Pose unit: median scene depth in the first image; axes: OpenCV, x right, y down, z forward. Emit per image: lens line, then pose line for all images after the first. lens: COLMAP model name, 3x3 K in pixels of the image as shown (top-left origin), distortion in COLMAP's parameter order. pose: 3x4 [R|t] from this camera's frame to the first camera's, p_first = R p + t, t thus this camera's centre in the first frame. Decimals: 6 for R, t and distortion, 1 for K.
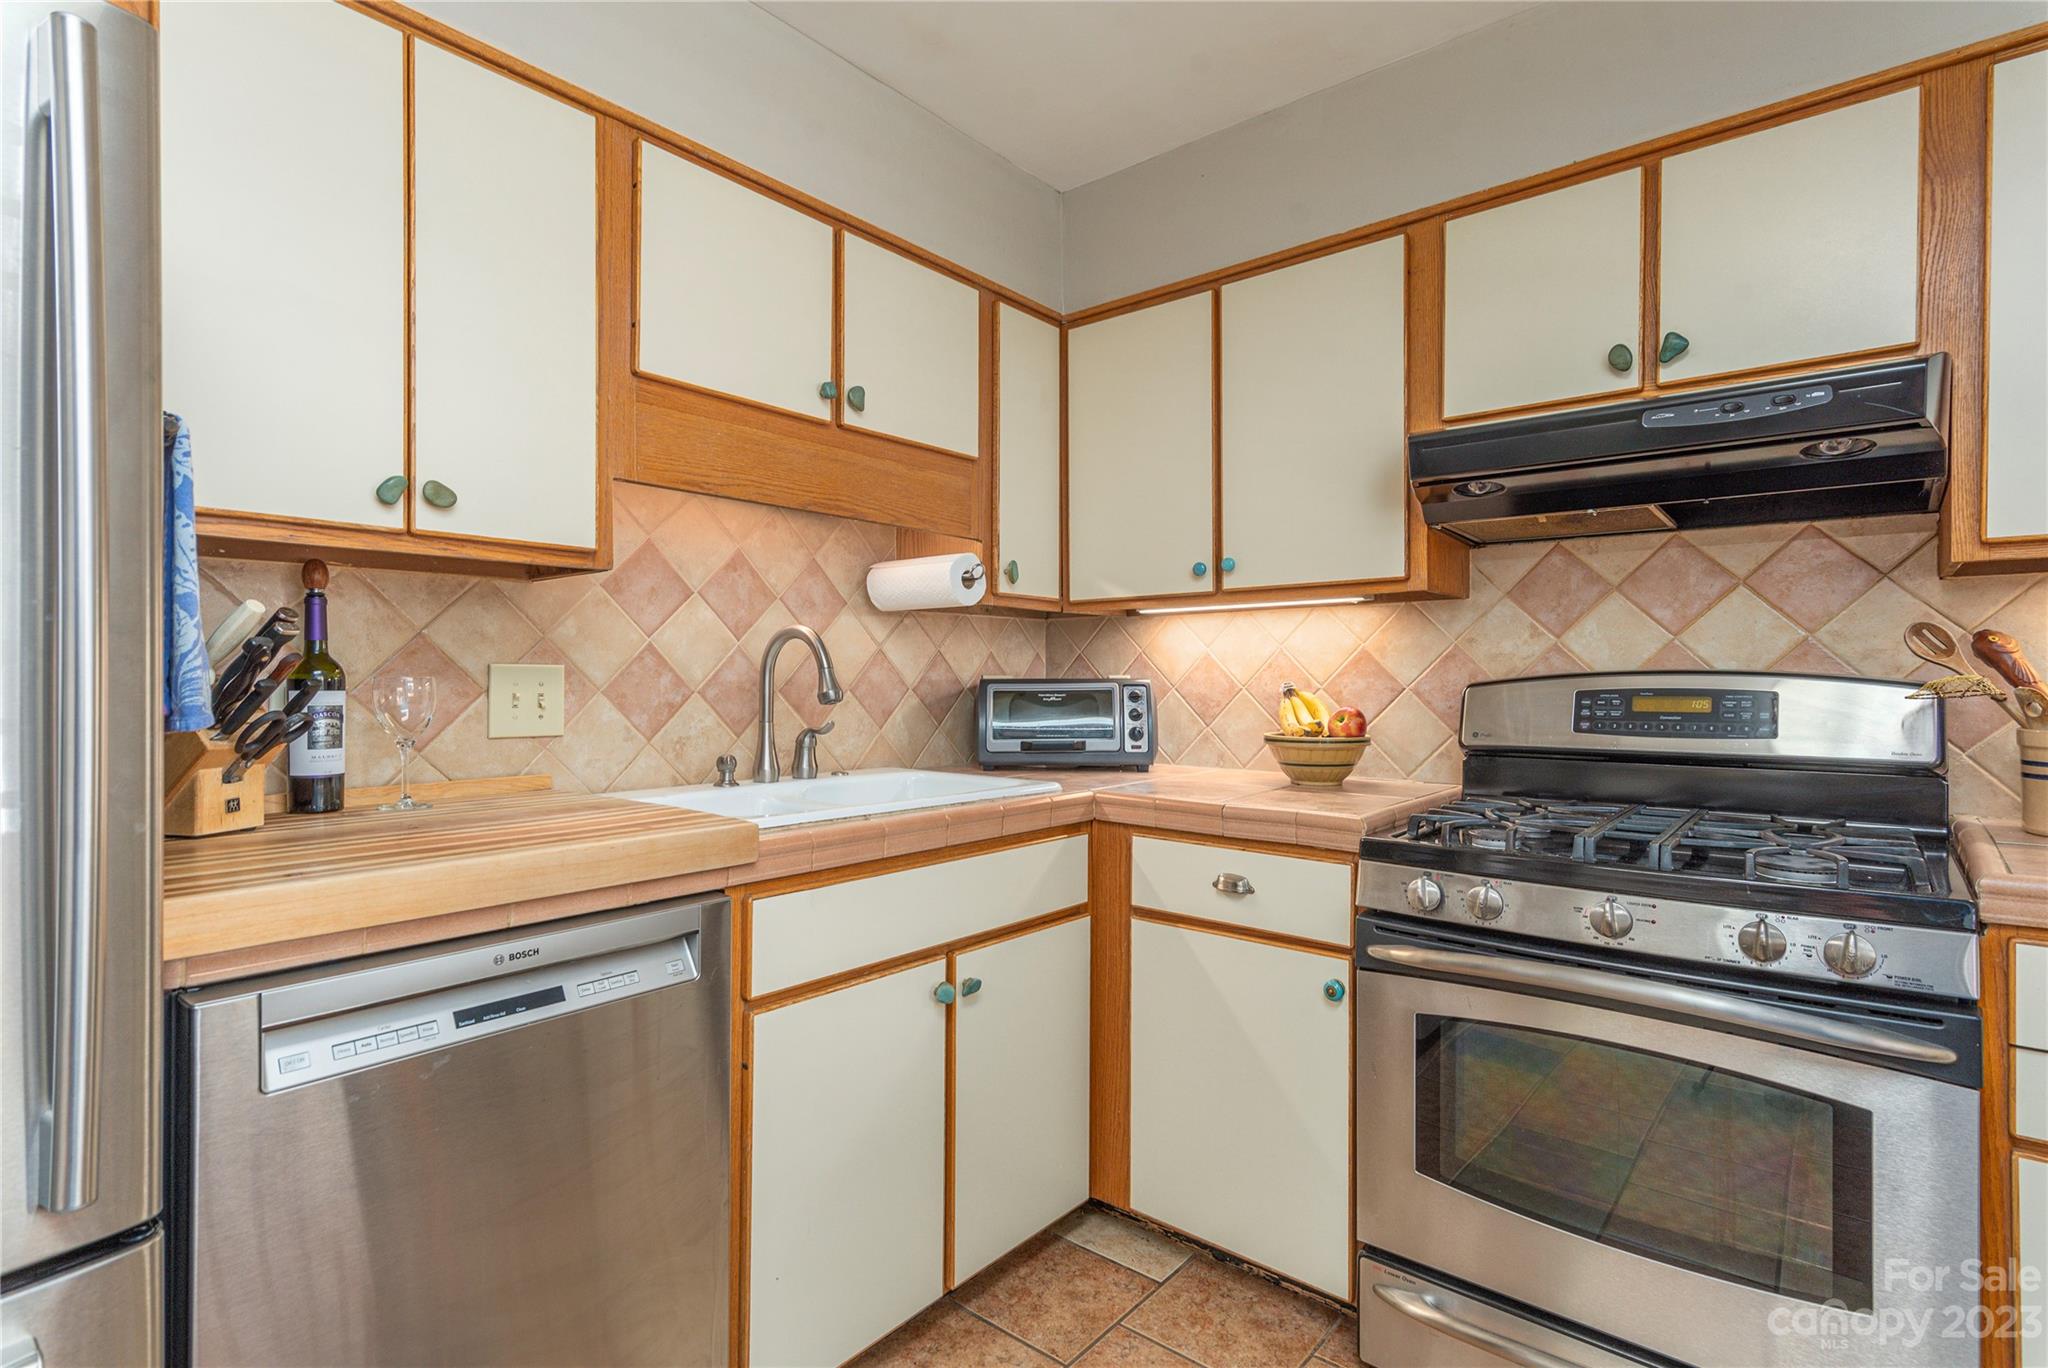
lens RADIAL K [[998.2, 0, 1016.0], [0, 998.2, 681.3], [0, 0, 1]] dist [0.006290, -0.002387]
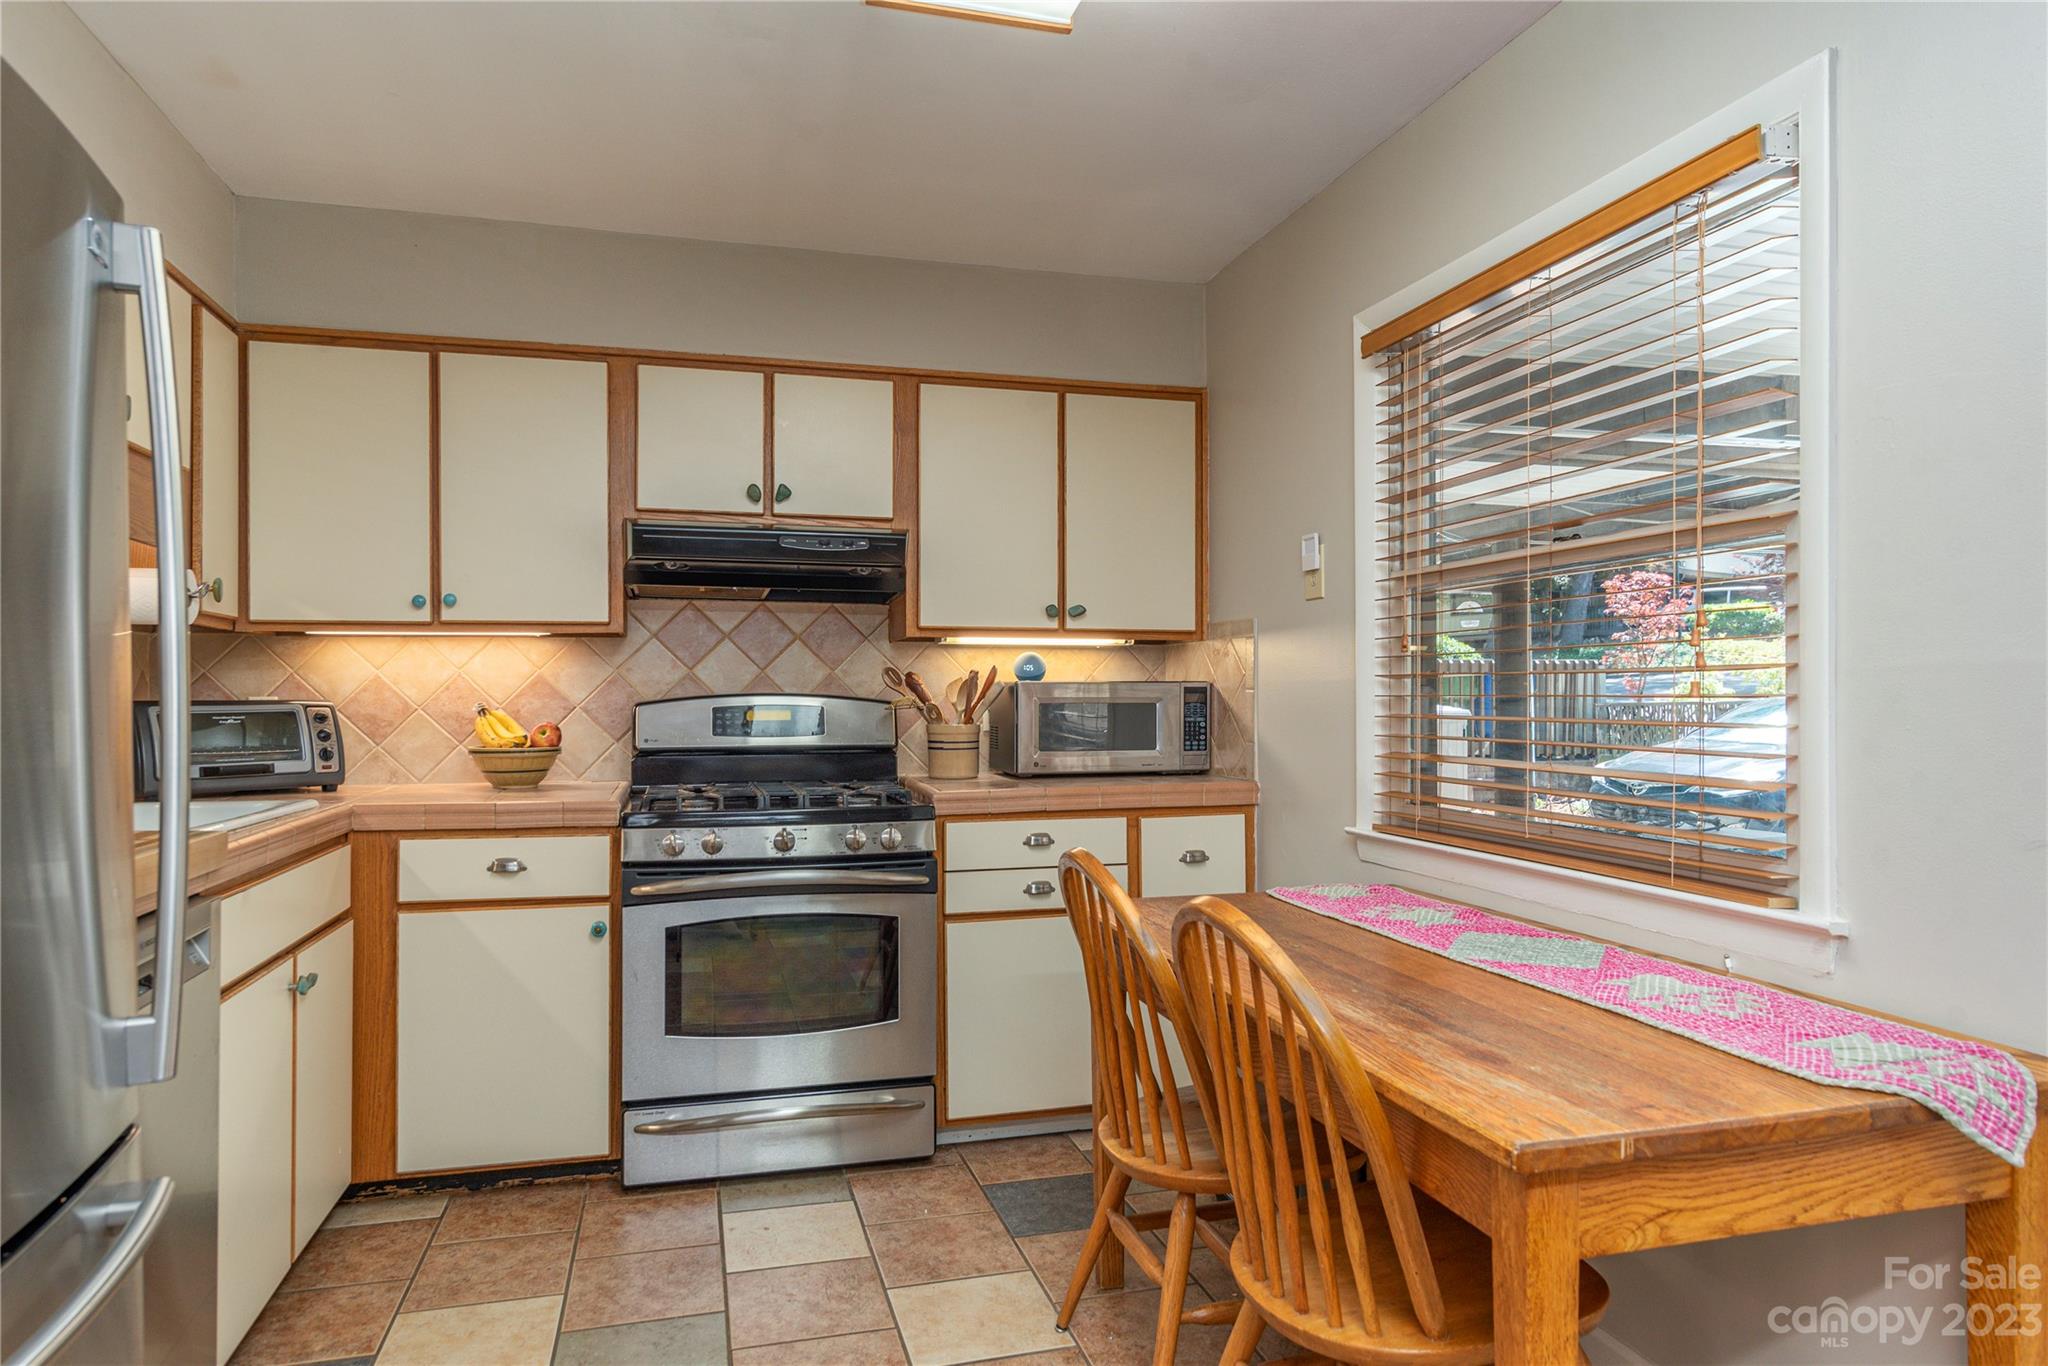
lens RADIAL K [[1265.4, 0, 1026.4], [0, 1265.4, 691.0], [0, 0, 1]] dist [0.000998, 0.000268]
pose [[0.559516, 0.002678, 0.828815, -0.655811], [0.004676, 0.999969, -0.006388, -0.000092], [-0.828806, 0.007450, 0.559486, -0.373737]]
